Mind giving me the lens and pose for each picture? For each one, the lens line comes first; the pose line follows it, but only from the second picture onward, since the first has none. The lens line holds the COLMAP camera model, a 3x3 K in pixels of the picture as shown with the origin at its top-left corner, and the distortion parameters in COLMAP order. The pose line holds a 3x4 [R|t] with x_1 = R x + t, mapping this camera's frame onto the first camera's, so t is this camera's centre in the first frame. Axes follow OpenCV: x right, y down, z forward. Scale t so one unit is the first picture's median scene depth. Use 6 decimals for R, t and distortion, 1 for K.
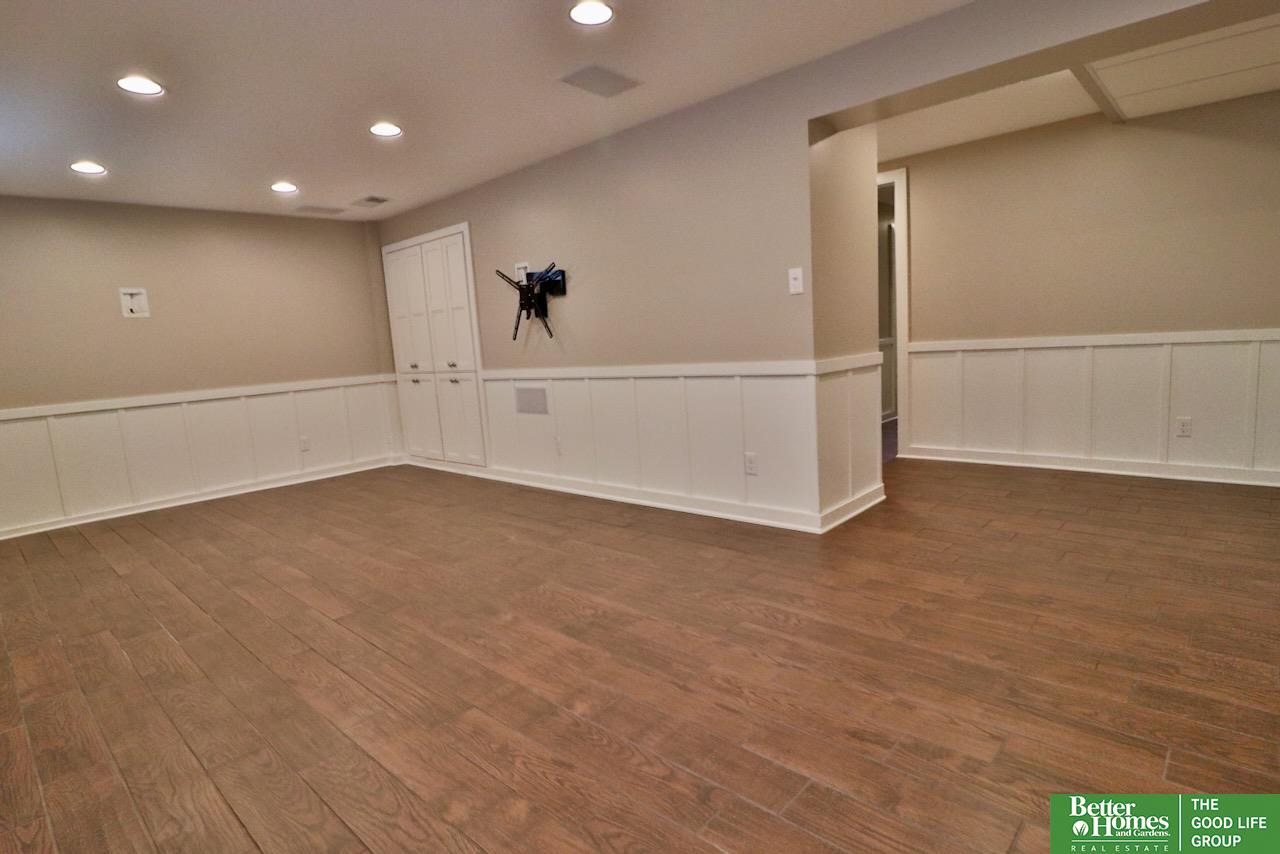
lens RADIAL K [[662.0, 0, 629.8], [0, 662.0, 428.2], [0, 0, 1]] dist [0.005891, -0.018551]
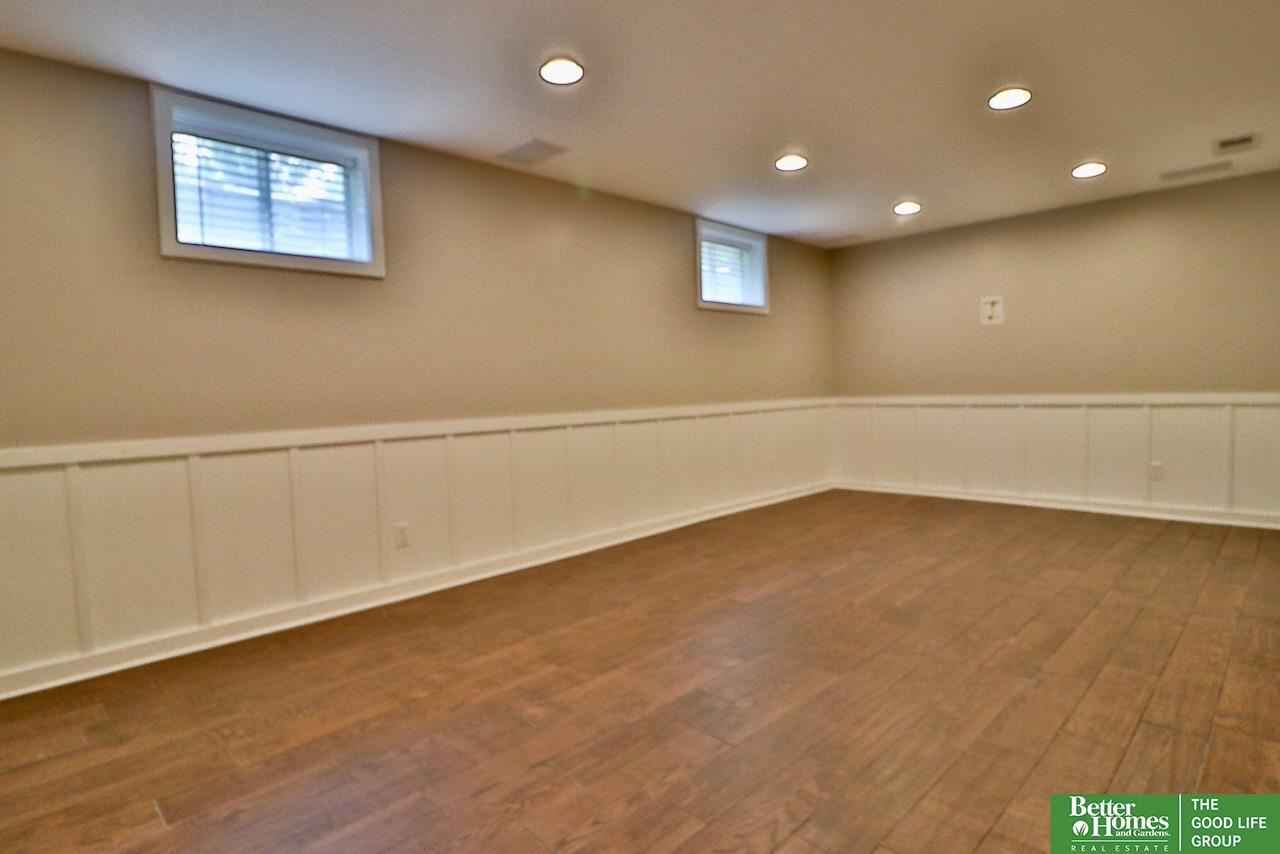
lens RADIAL K [[662.0, 0, 629.8], [0, 662.0, 428.2], [0, 0, 1]] dist [0.005891, -0.018551]
pose [[-0.035508, 0.131797, -0.990641, 0.811124], [-0.104511, 0.985341, 0.134838, -0.177248], [0.993890, 0.108321, -0.021213, 0.959858]]
